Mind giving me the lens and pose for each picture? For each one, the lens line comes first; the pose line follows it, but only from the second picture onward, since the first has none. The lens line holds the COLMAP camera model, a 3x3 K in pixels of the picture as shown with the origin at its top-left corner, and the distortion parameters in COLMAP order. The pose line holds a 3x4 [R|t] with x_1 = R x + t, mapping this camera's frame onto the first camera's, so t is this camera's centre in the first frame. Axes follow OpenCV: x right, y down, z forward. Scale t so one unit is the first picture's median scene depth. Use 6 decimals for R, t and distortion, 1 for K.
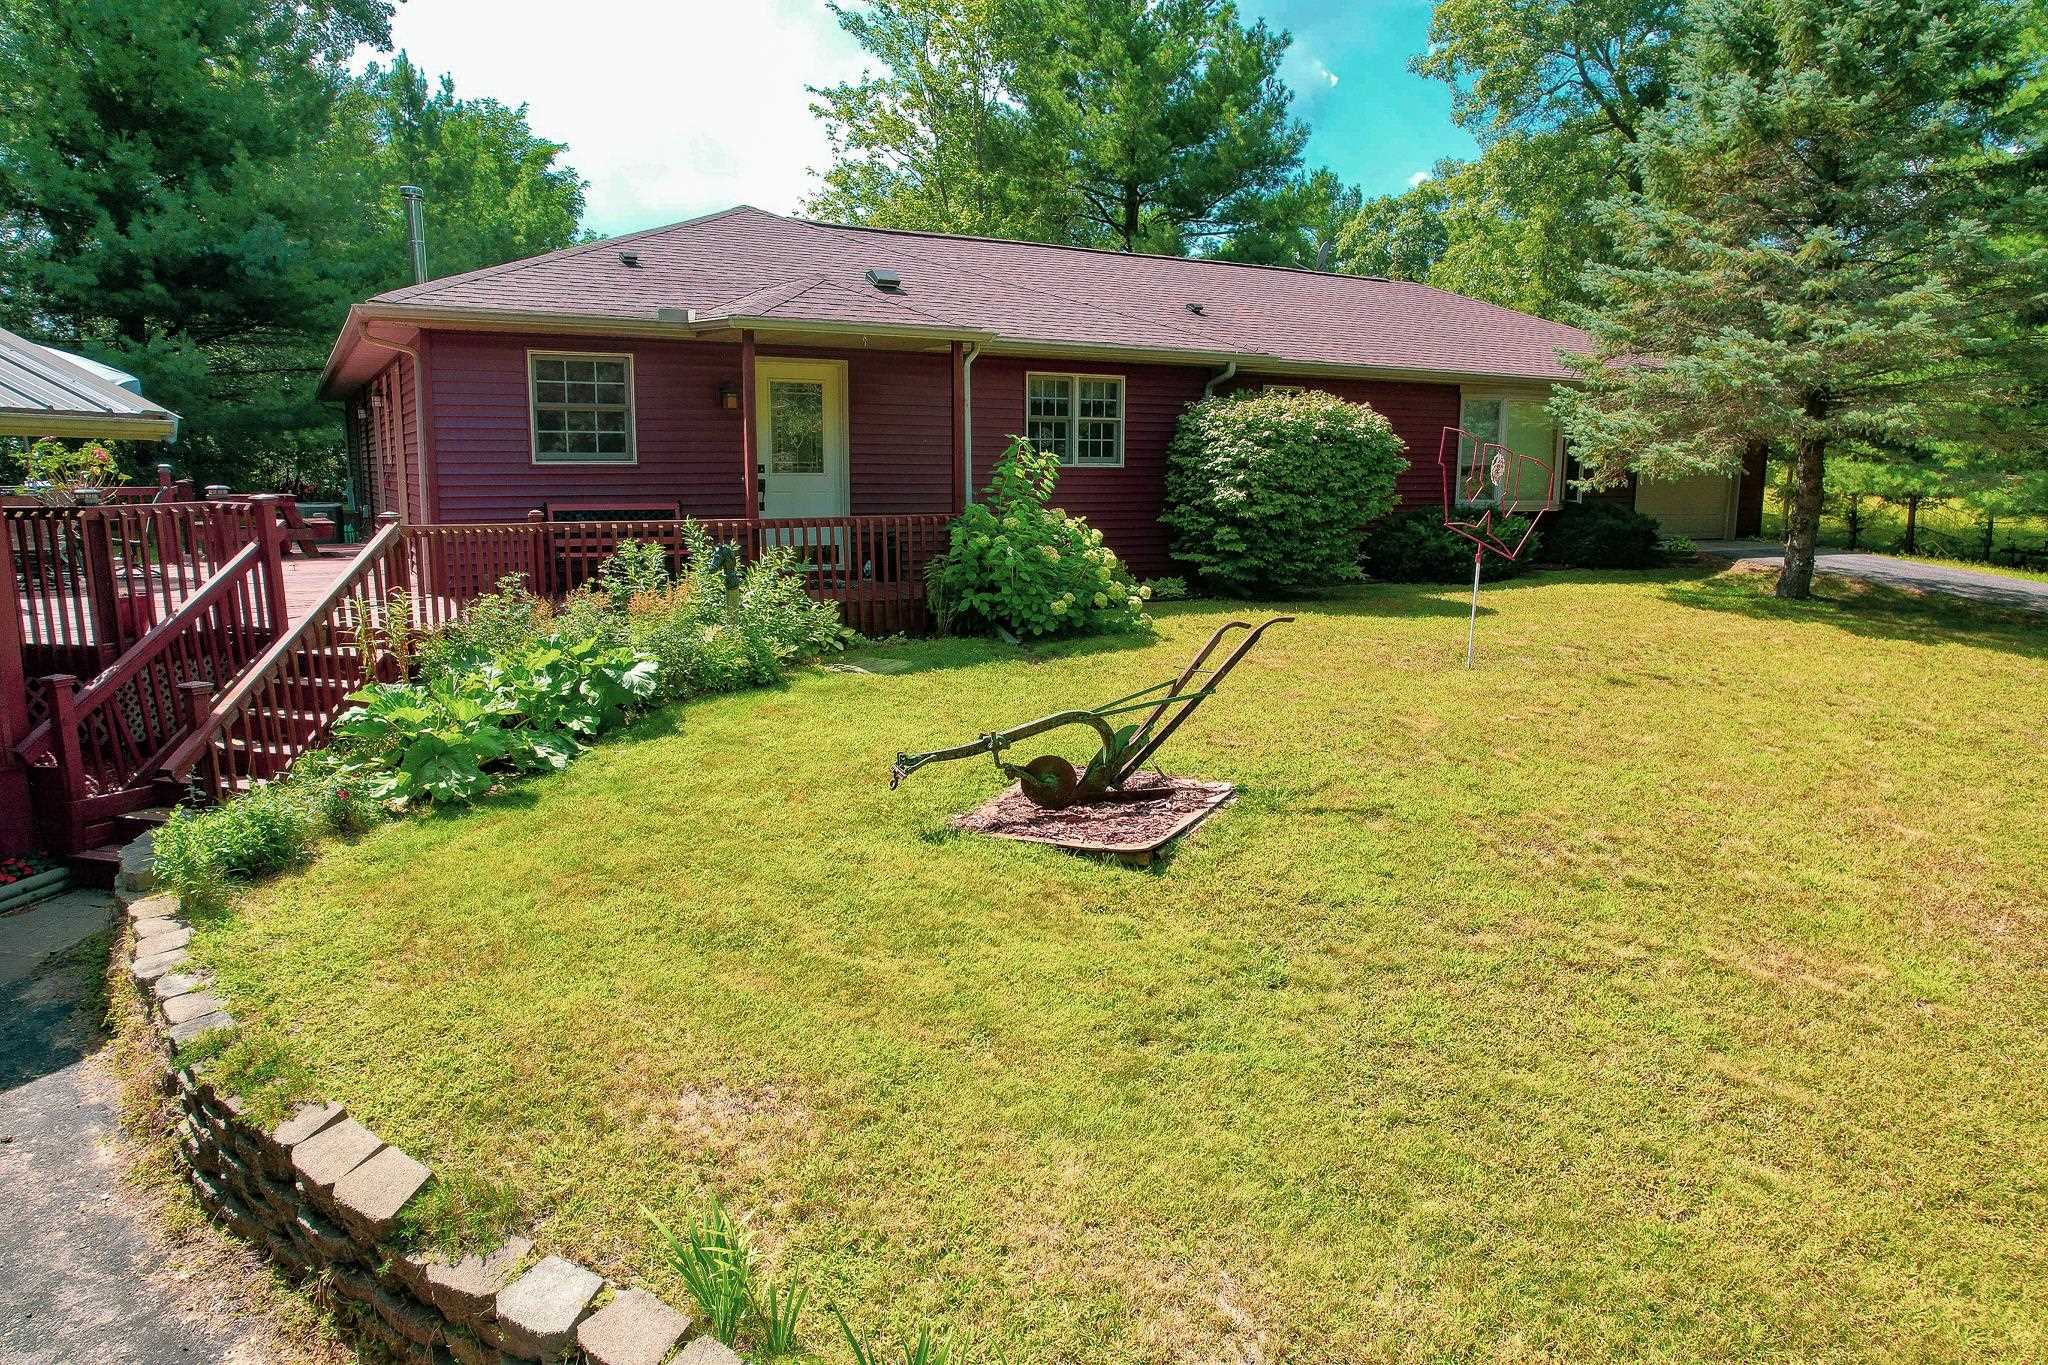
lens RADIAL K [[1310.6, 0, 1035.1], [0, 1310.6, 686.7], [0, 0, 1]] dist [-0.072503, 0.067214]
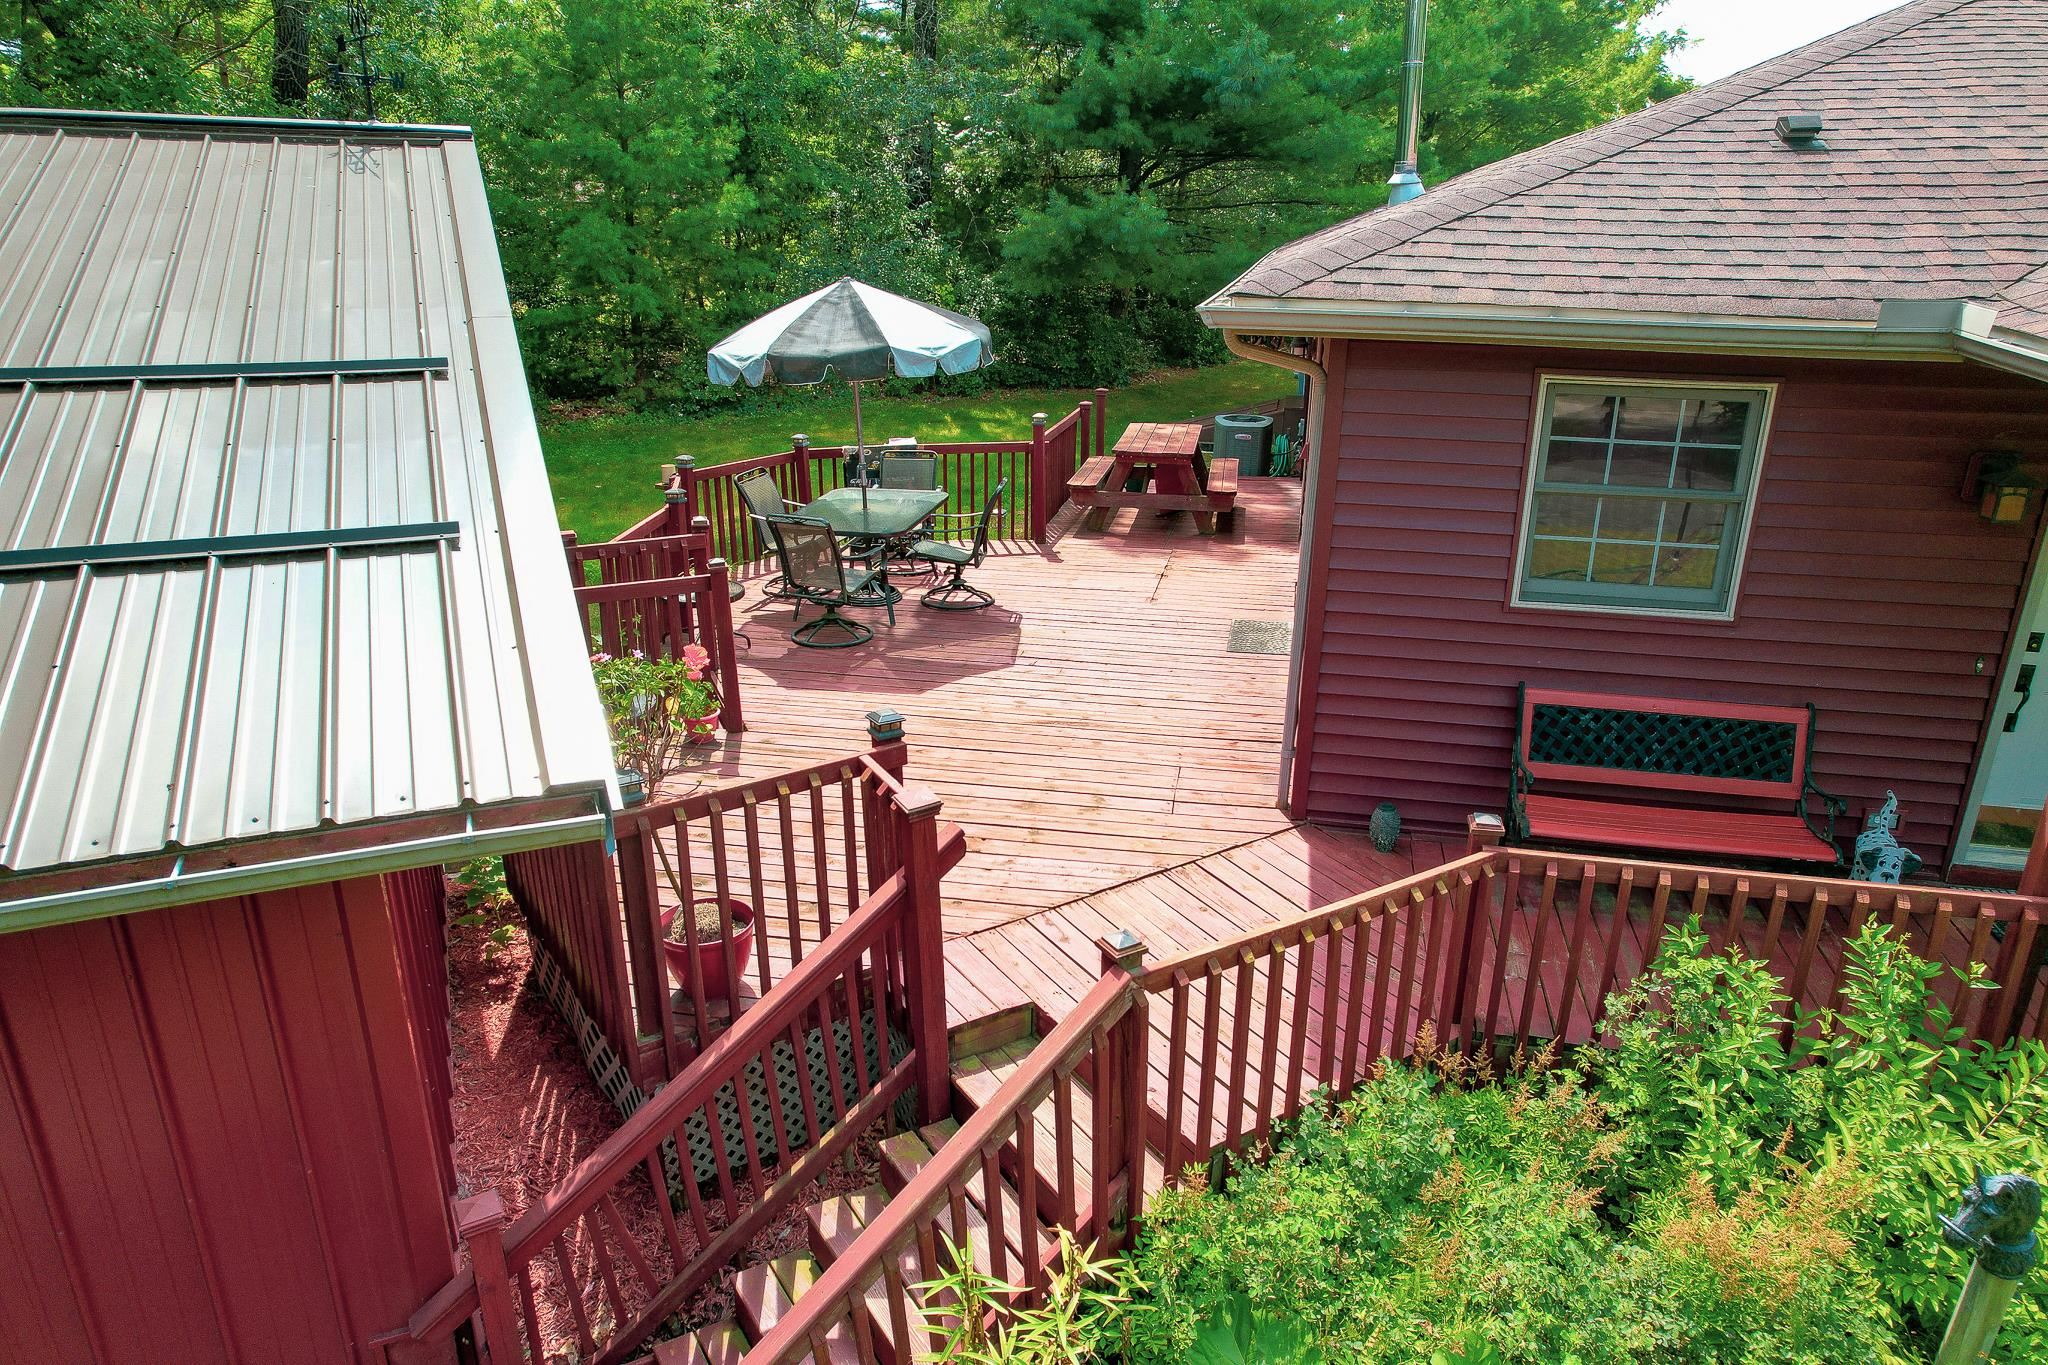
lens RADIAL K [[1310.6, 0, 1040.6], [0, 1310.6, 684.7], [0, 0, 1]] dist [-0.072503, 0.067214]
pose [[0.755110, 0.221077, -0.617198, -0.182765], [-0.114160, 0.971385, 0.208275, -0.194557], [0.645582, -0.086811, 0.758741, 0.439734]]
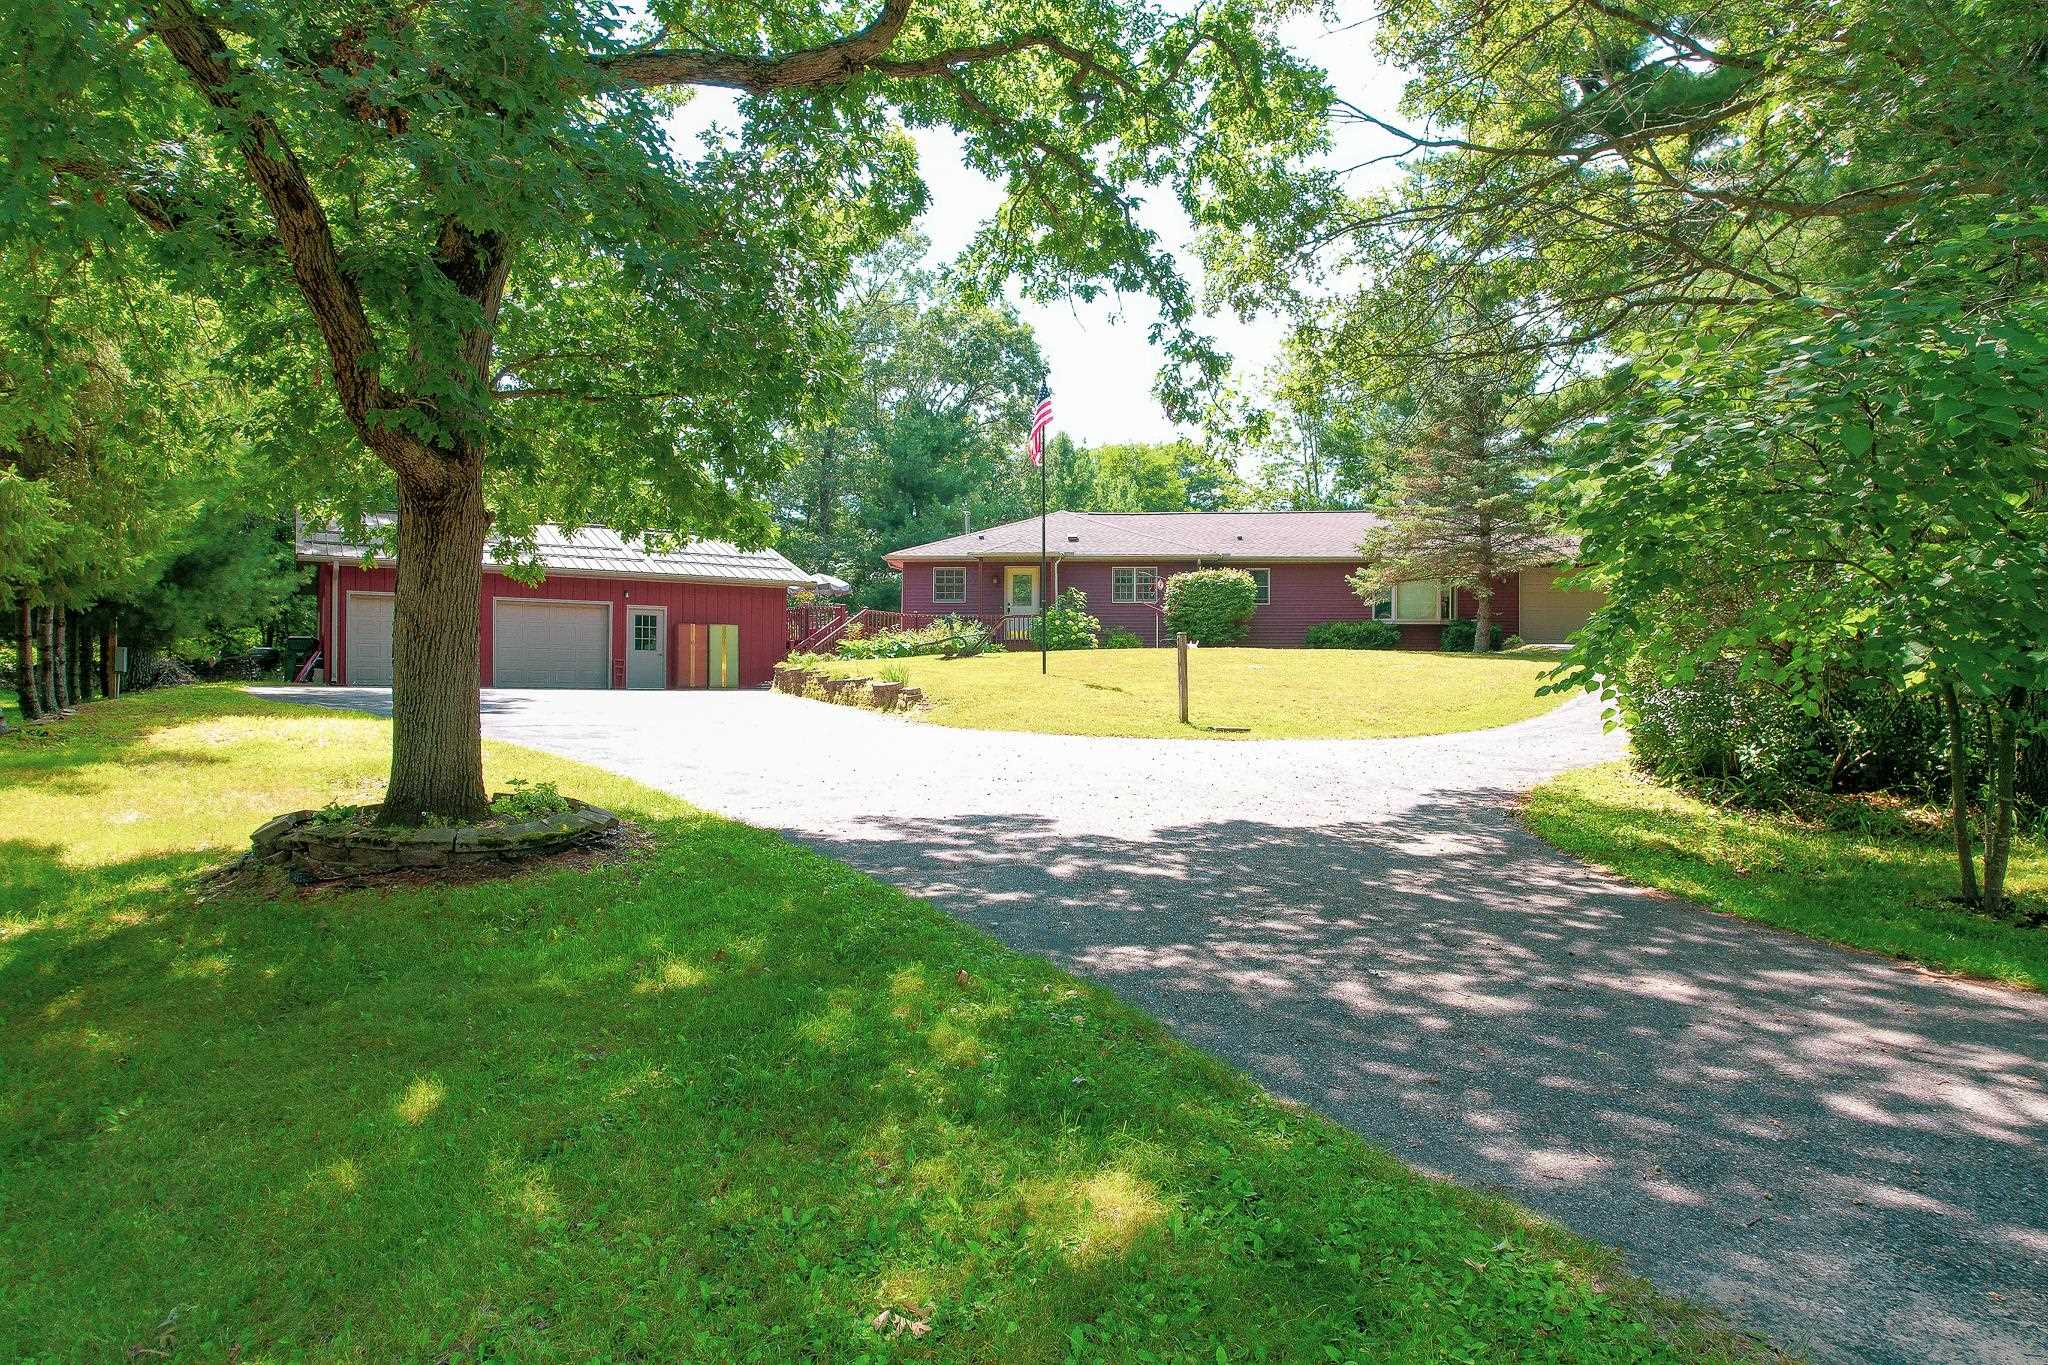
lens RADIAL K [[1310.6, 0, 1045.5], [0, 1310.6, 697.9], [0, 0, 1]] dist [-0.072503, 0.067214]
pose [[0.825242, -0.004547, -0.564760, 1.423279], [-0.094894, 0.984635, -0.146589, 0.433163], [0.556750, 0.174564, 0.812131, -1.214368]]
